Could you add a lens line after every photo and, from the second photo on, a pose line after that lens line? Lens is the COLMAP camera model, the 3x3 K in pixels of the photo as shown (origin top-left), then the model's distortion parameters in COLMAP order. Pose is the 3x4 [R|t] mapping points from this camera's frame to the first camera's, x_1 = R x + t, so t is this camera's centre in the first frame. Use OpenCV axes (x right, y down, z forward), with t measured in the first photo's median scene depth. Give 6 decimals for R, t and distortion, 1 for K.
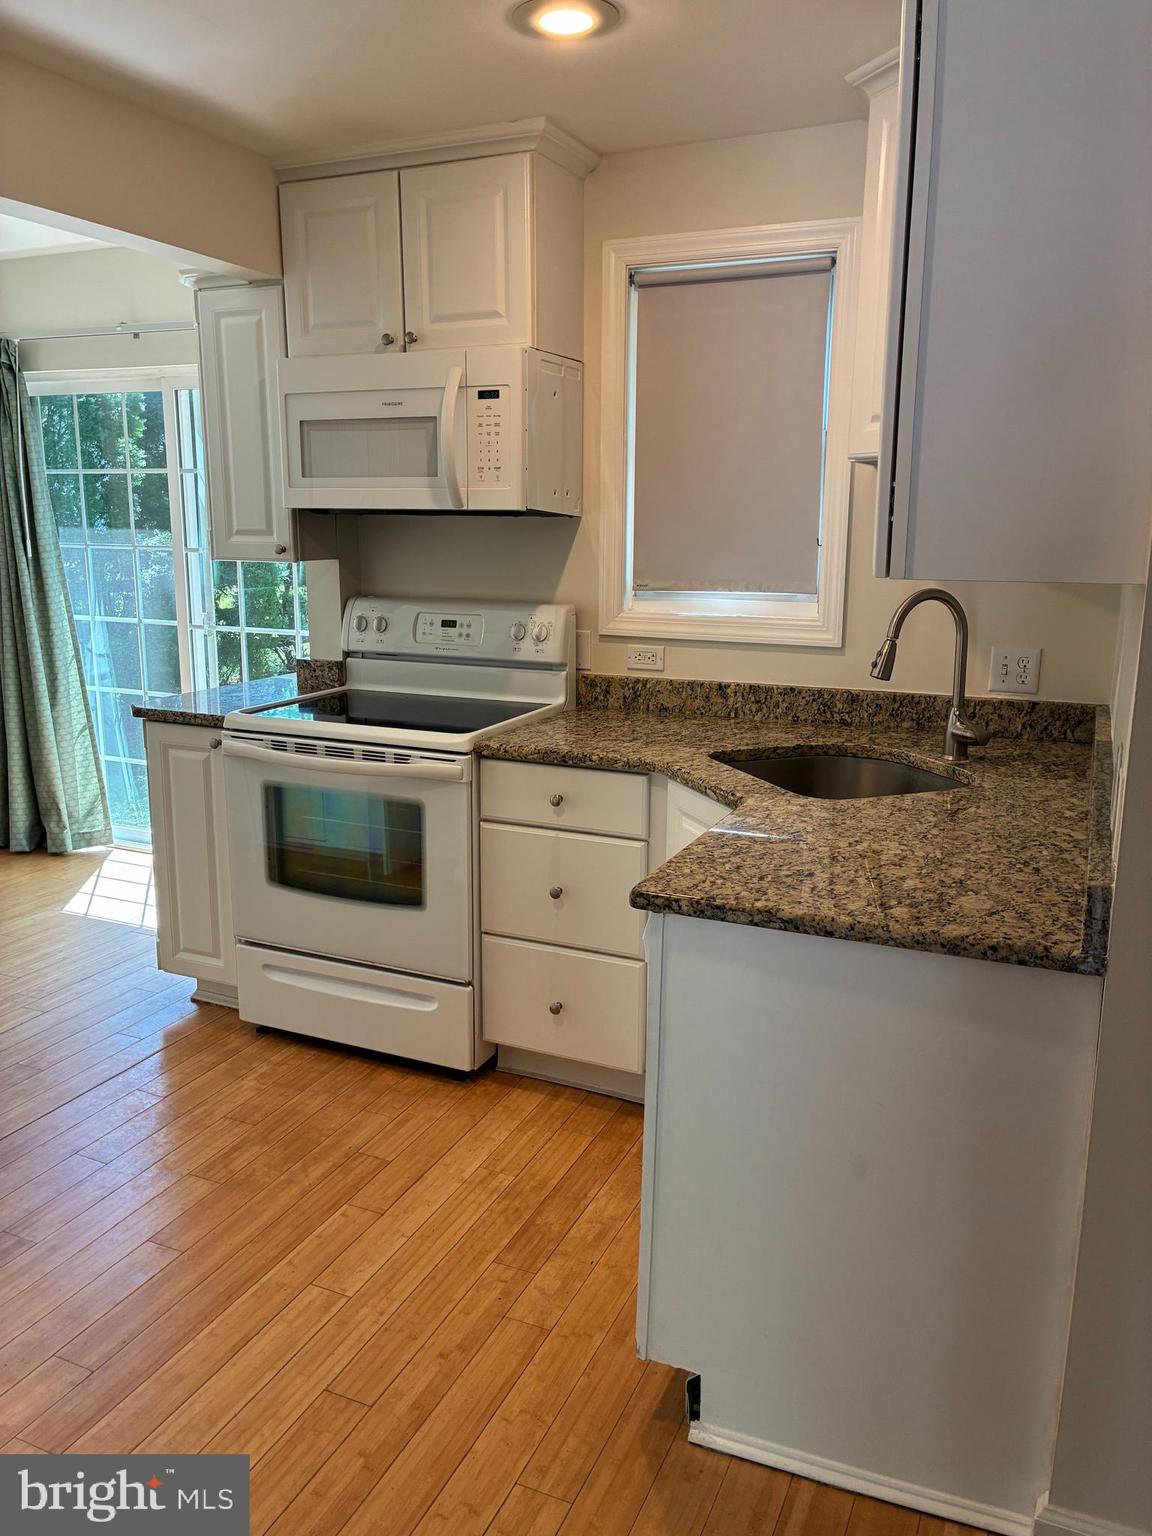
lens RADIAL K [[1168.3, 0, 577.4], [0, 1168.3, 765.9], [0, 0, 1]] dist [0.035825, -0.041041]
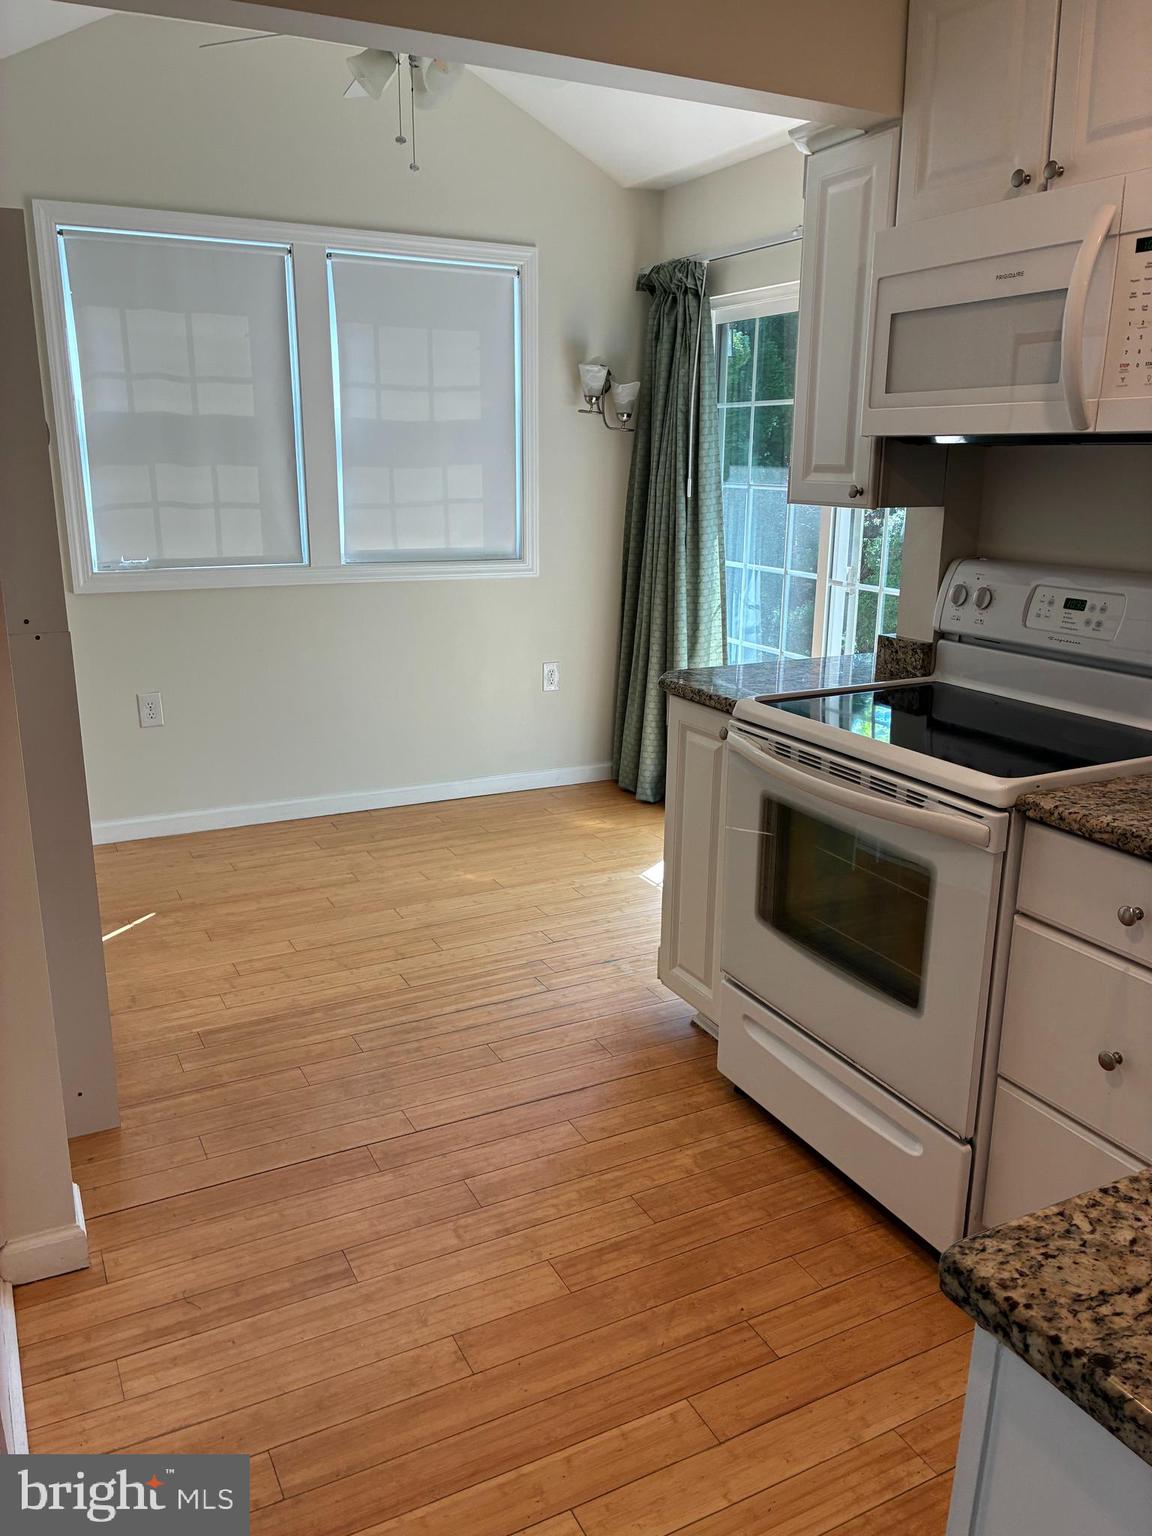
lens RADIAL K [[1168.3, 0, 574.3], [0, 1168.3, 771.8], [0, 0, 1]] dist [0.035825, -0.041041]
pose [[0.782578, 0.163679, -0.600650, 0.092928], [-0.134549, 0.986484, 0.093518, -0.052105], [0.607839, 0.007632, 0.794024, 0.288390]]
